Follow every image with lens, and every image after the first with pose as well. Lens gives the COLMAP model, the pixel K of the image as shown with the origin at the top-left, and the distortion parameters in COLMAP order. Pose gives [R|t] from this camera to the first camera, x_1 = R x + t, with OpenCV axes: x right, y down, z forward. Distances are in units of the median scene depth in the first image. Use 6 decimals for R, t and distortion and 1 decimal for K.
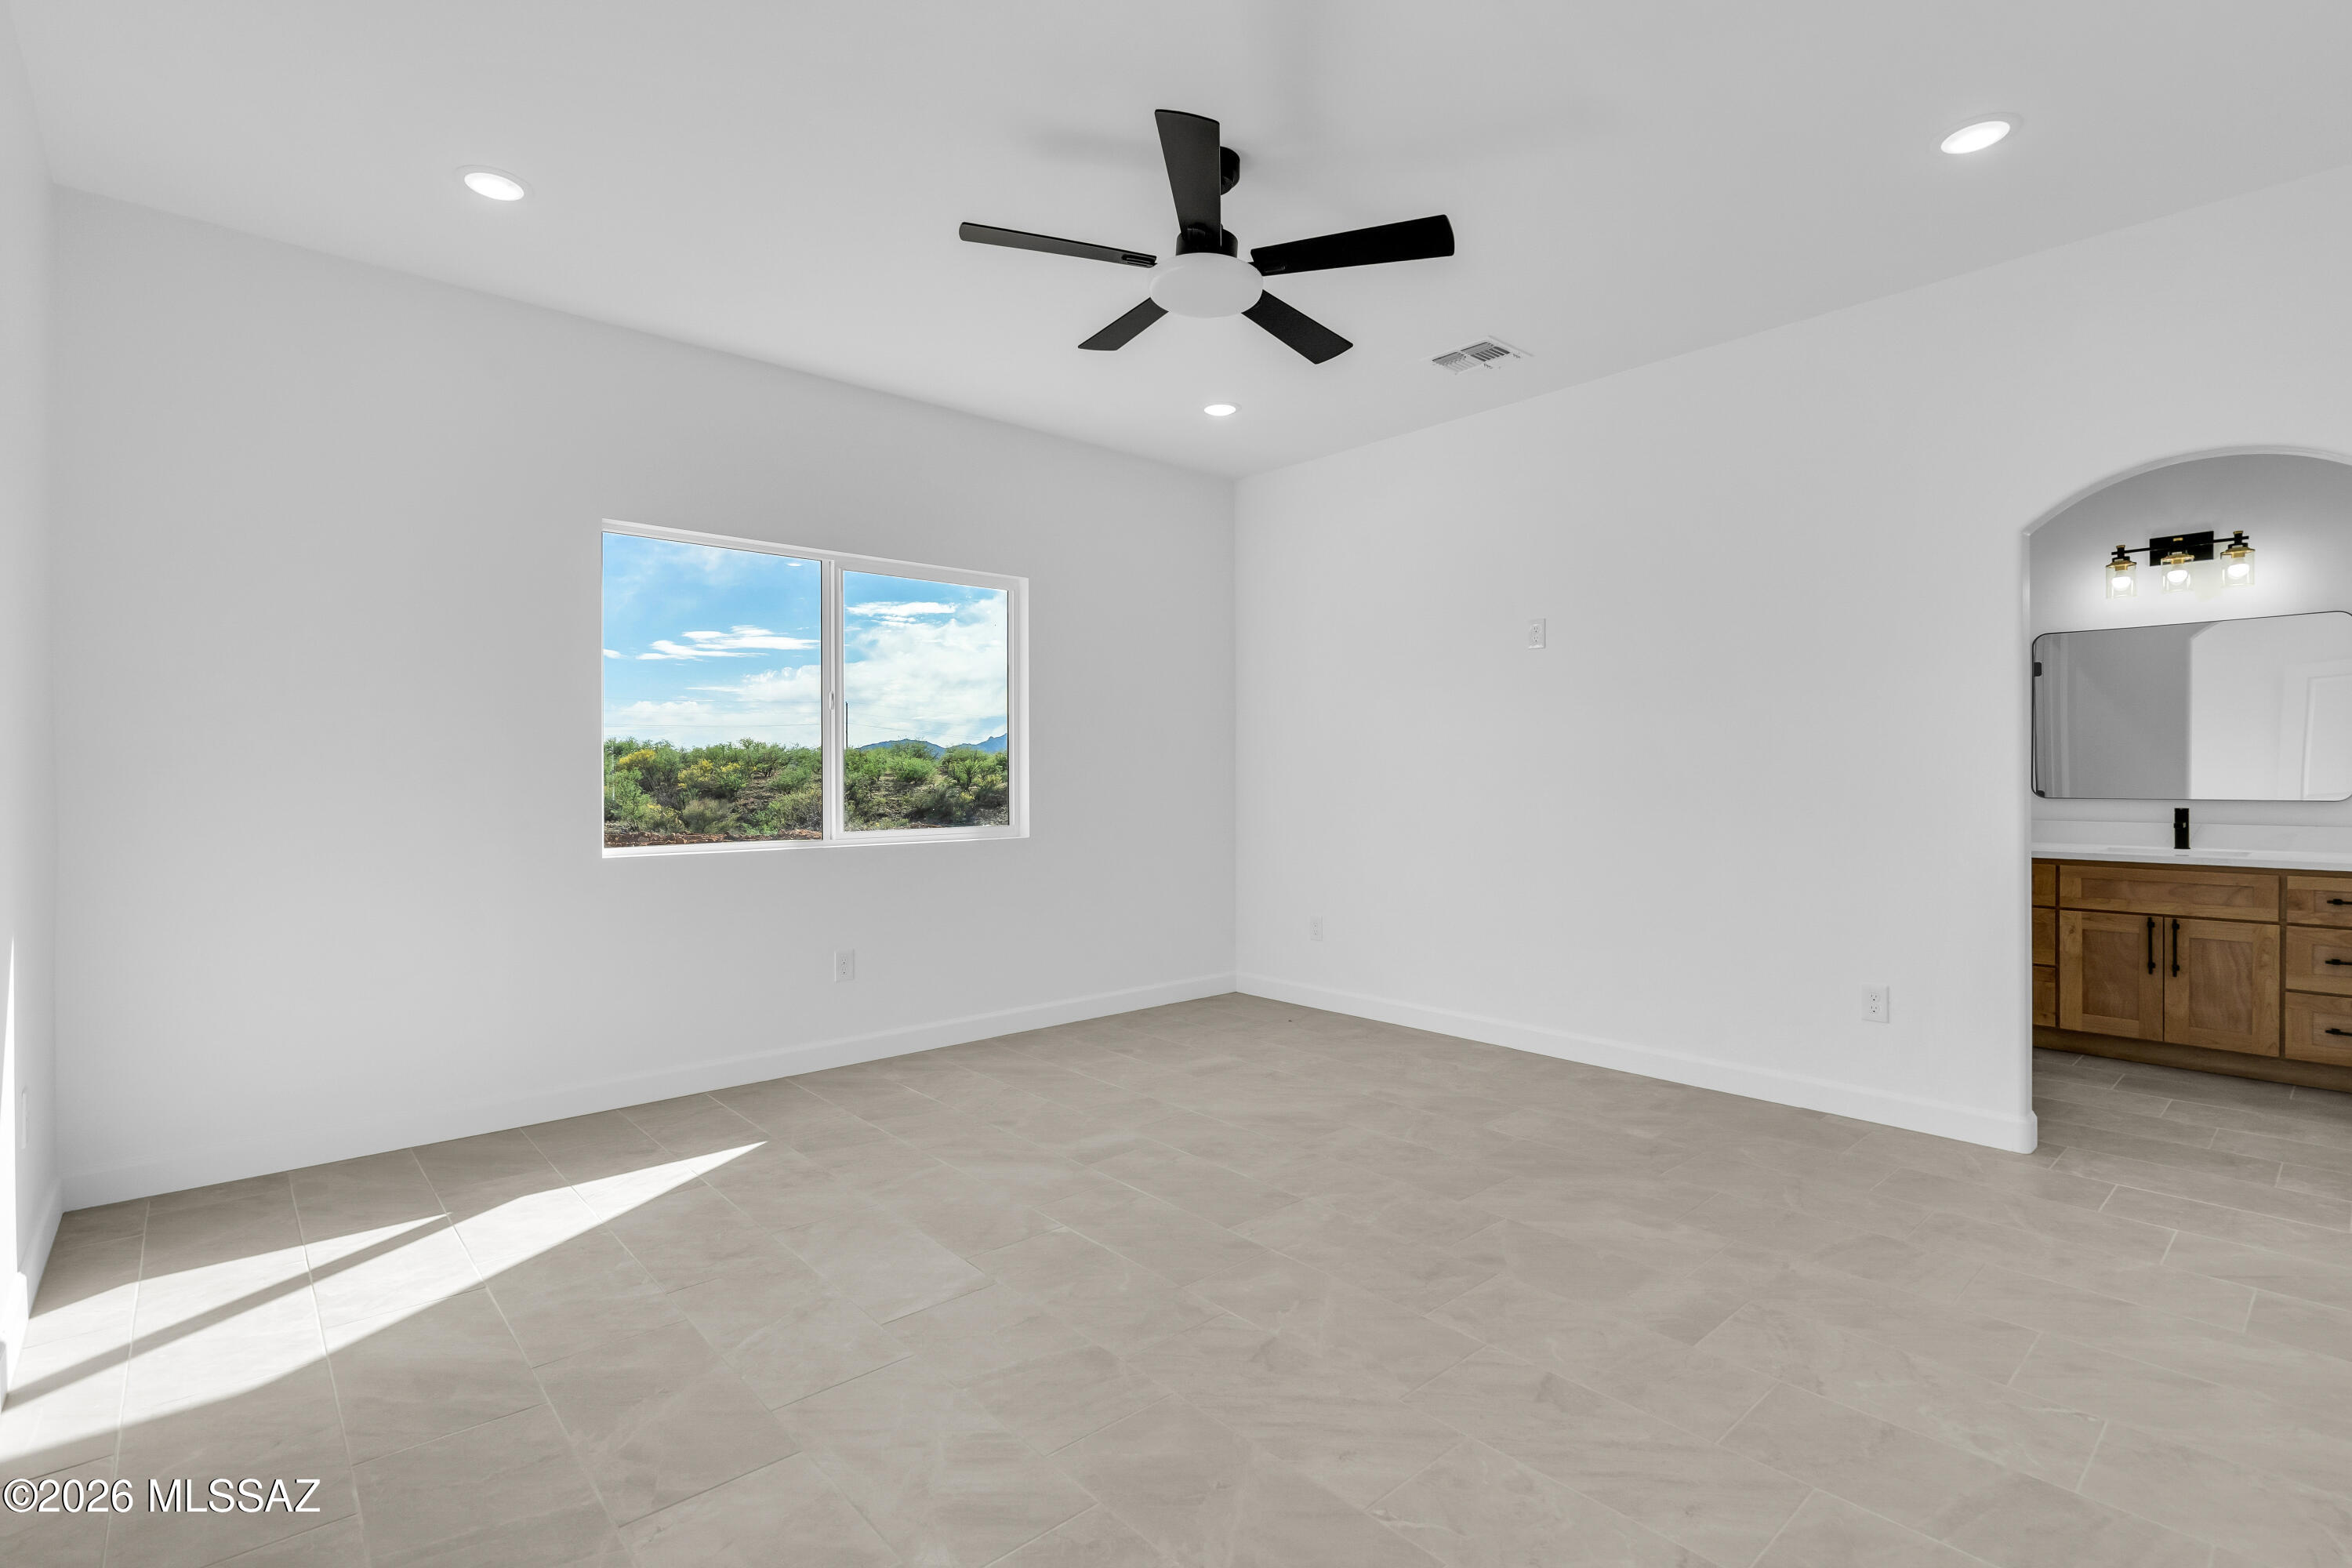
lens RADIAL K [[1086.0, 0, 1161.6], [0, 1086.0, 780.8], [0, 0, 1]] dist [-0.003385, 0.001514]
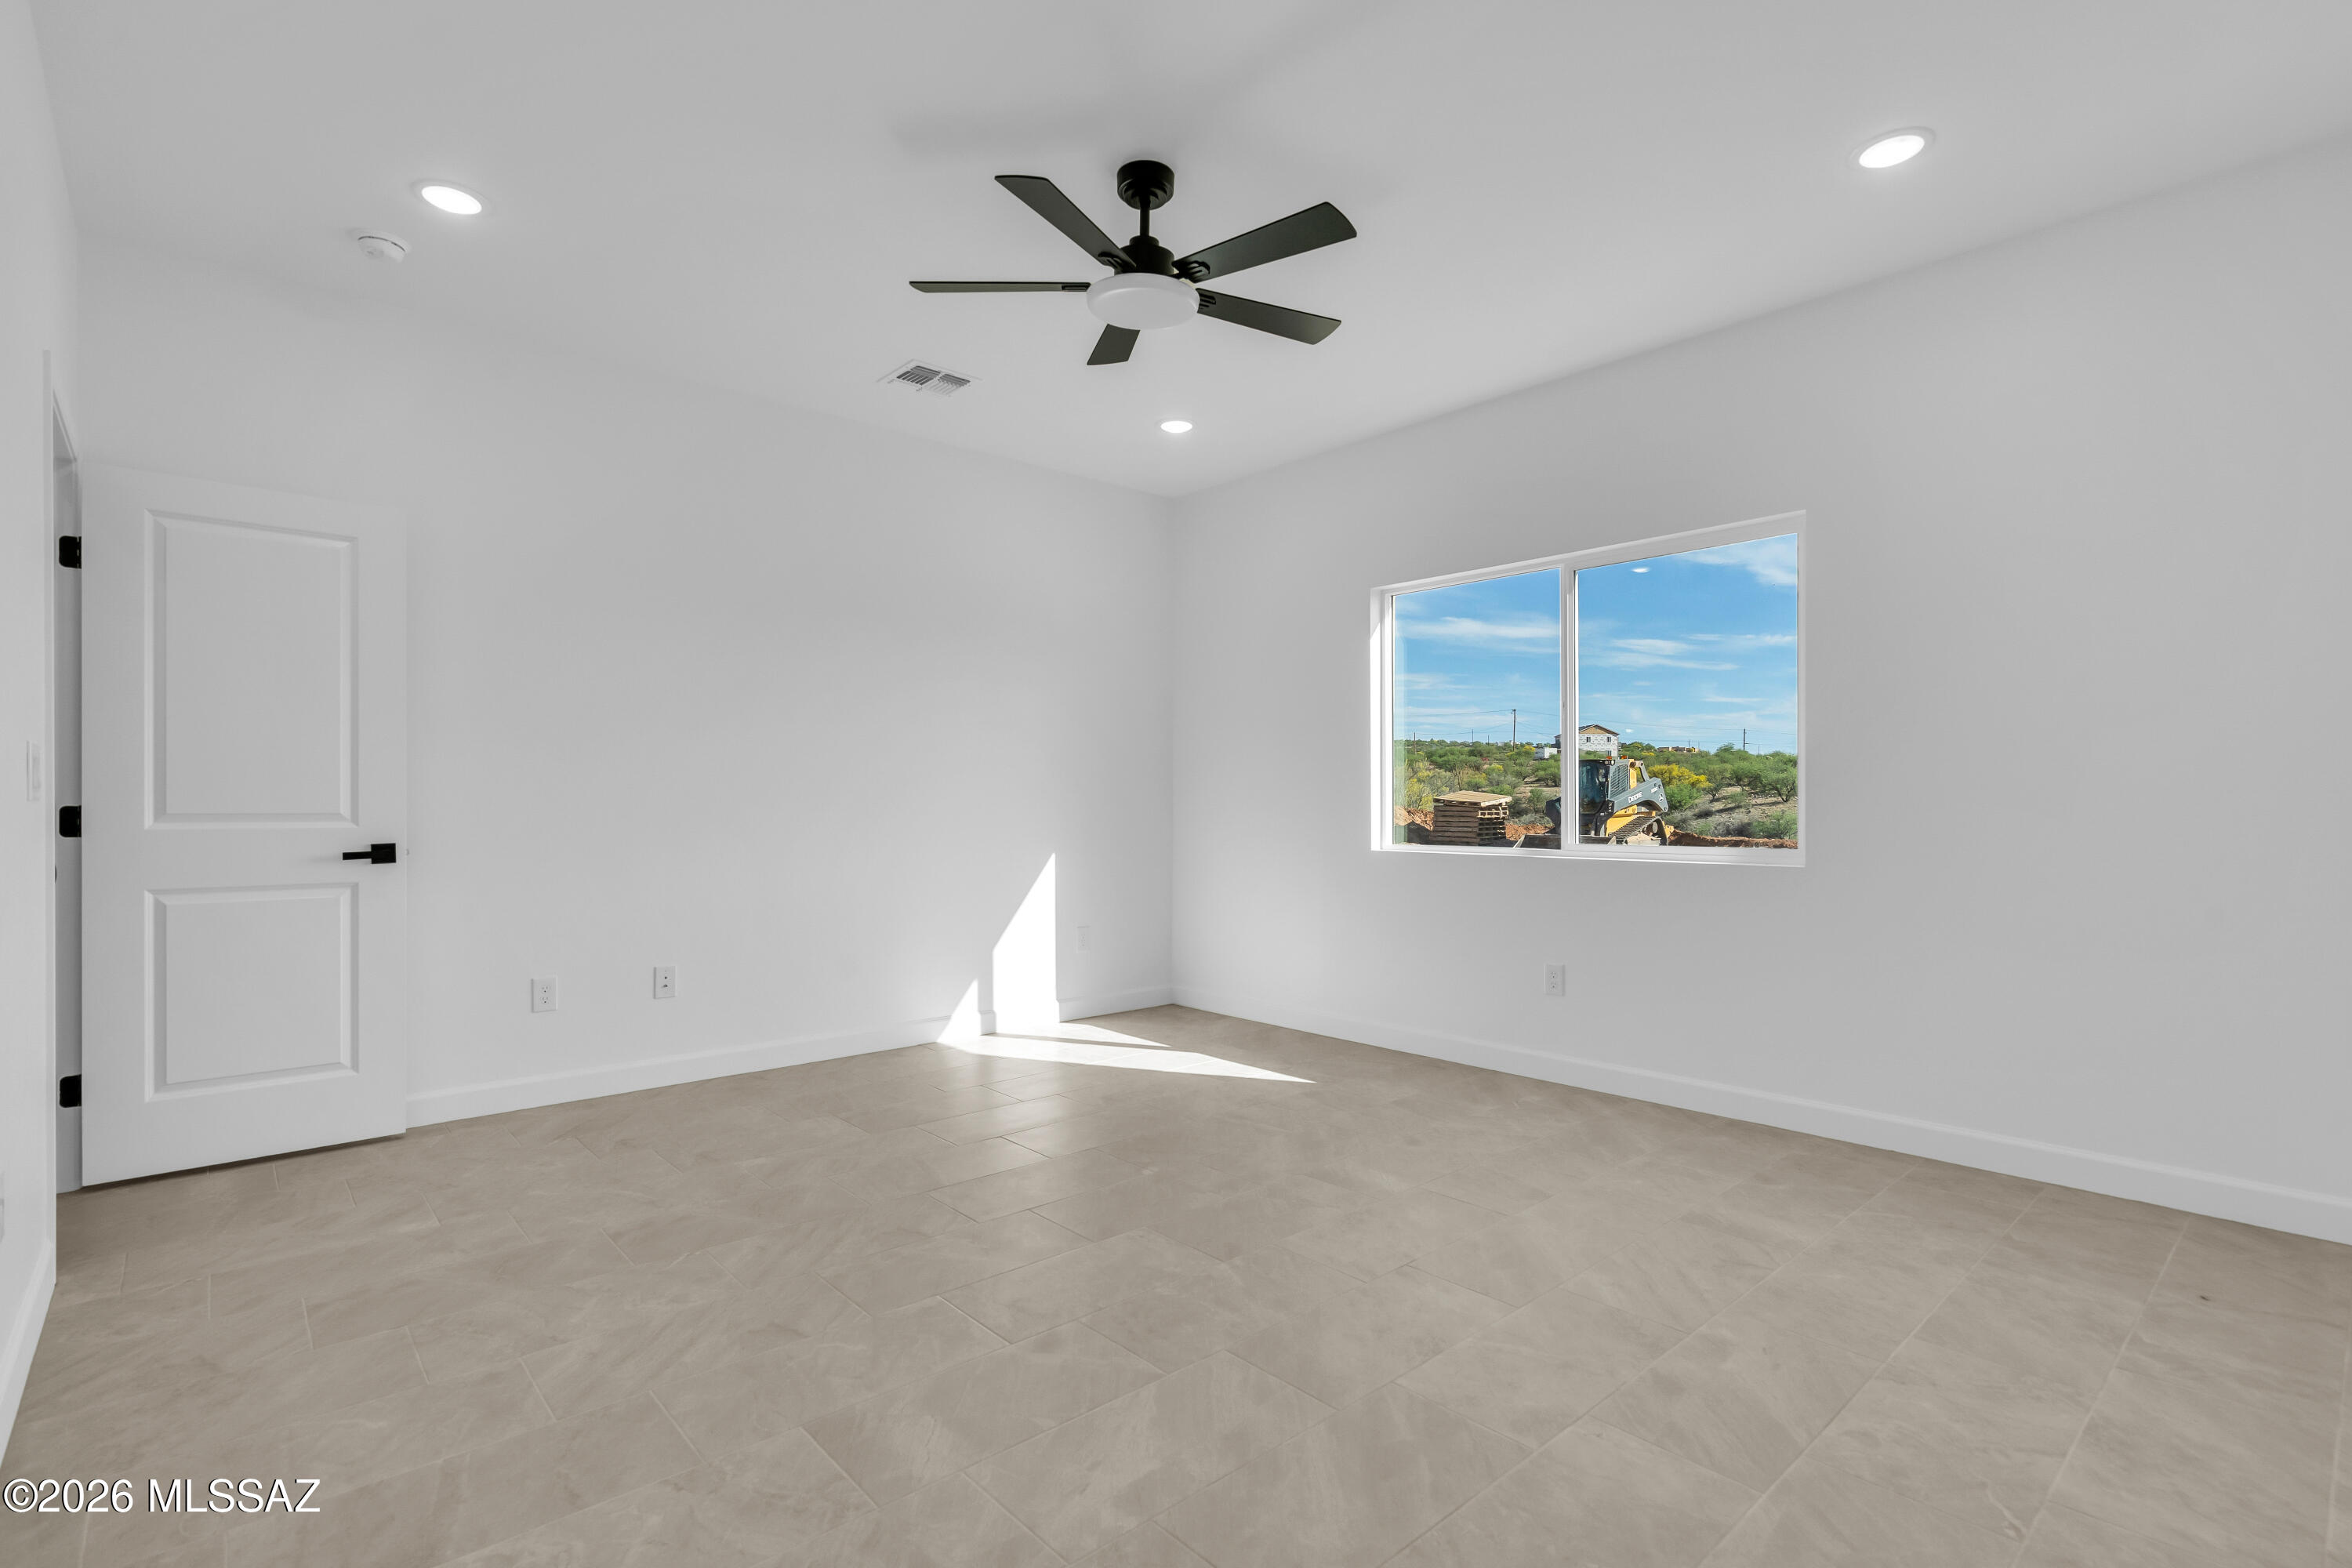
lens RADIAL K [[1086.0, 0, 1163.6], [0, 1086.0, 791.7], [0, 0, 1]] dist [-0.003385, 0.001514]
pose [[0.001977, -0.009764, -0.999950, 0.925514], [-0.001130, 0.999952, -0.009766, 0.015408], [0.999997, 0.001149, 0.001966, 0.874711]]
